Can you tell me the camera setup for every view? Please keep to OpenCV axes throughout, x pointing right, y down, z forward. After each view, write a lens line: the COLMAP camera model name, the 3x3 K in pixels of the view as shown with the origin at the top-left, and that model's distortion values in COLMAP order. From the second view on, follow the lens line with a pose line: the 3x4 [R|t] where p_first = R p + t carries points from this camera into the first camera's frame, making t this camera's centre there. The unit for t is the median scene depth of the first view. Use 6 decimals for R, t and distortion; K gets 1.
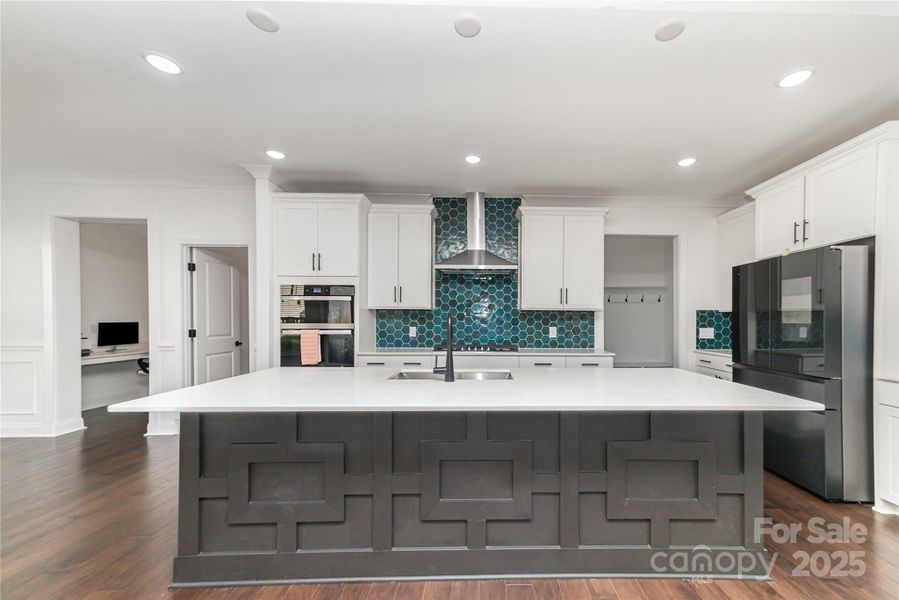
lens RADIAL K [[352.4, 0, 486.8], [0, 352.4, 322.5], [0, 0, 1]] dist [-0.001693, 0.000340]
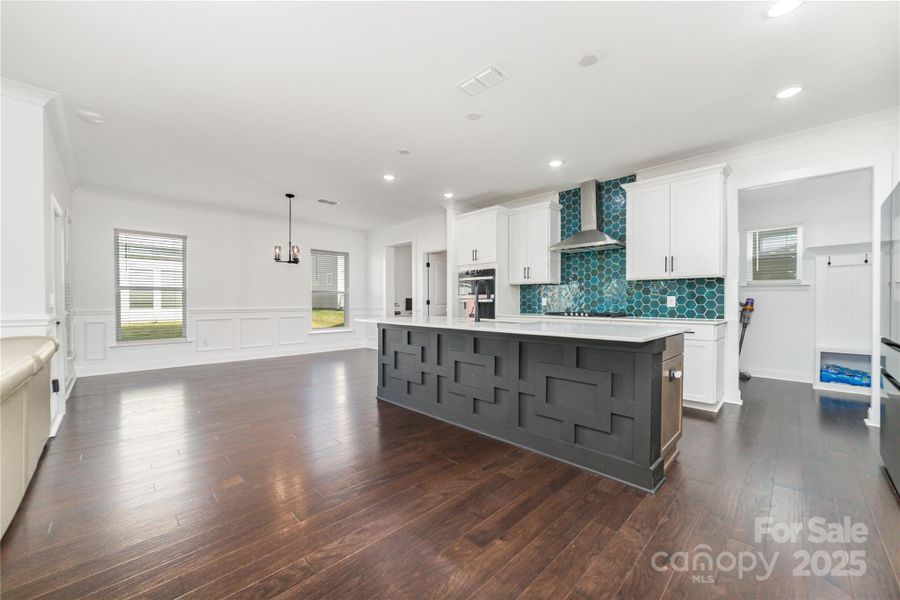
lens RADIAL K [[352.8, 0, 450.9], [0, 352.8, 303.2], [0, 0, 1]] dist [-0.001693, 0.000340]
pose [[0.688398, -0.000141, -0.725333, 0.488039], [-0.001310, 0.999998, -0.001438, 0.035241], [0.725332, 0.001941, 0.688397, -0.125062]]
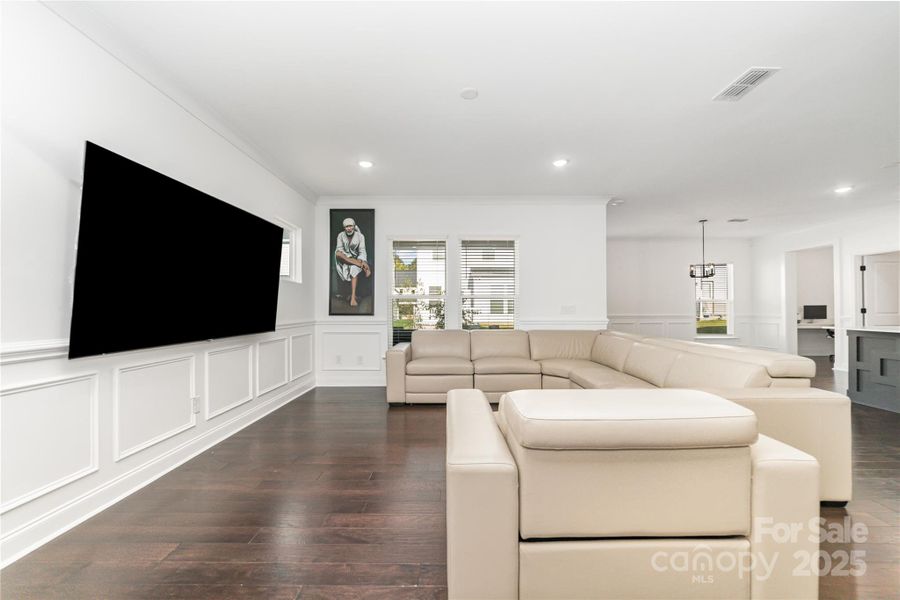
lens RADIAL K [[352.8, 0, 458.6], [0, 352.8, 305.3], [0, 0, 1]] dist [-0.001693, 0.000340]
pose [[-0.008236, -0.012519, -0.999888, 0.696557], [-0.002352, 0.999919, -0.012500, 0.027804], [0.999963, 0.002249, -0.008265, -0.737928]]
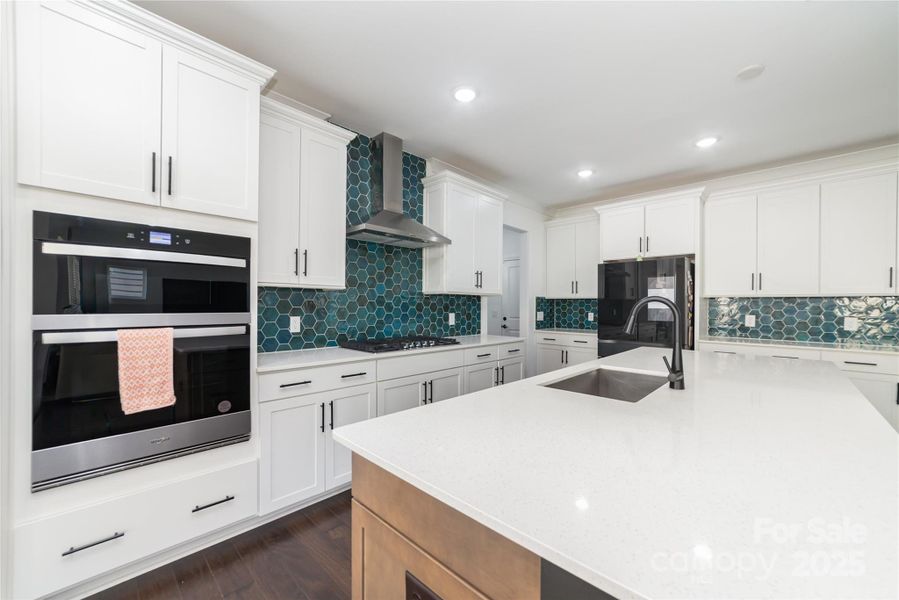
lens RADIAL K [[352.4, 0, 447.2], [0, 352.4, 302.4], [0, 0, 1]] dist [-0.001693, 0.000340]
pose [[0.716711, 0.006206, 0.697343, -0.457746], [-0.001193, 0.999970, -0.007673, -0.007594], [-0.697370, 0.004668, 0.716697, 0.370792]]
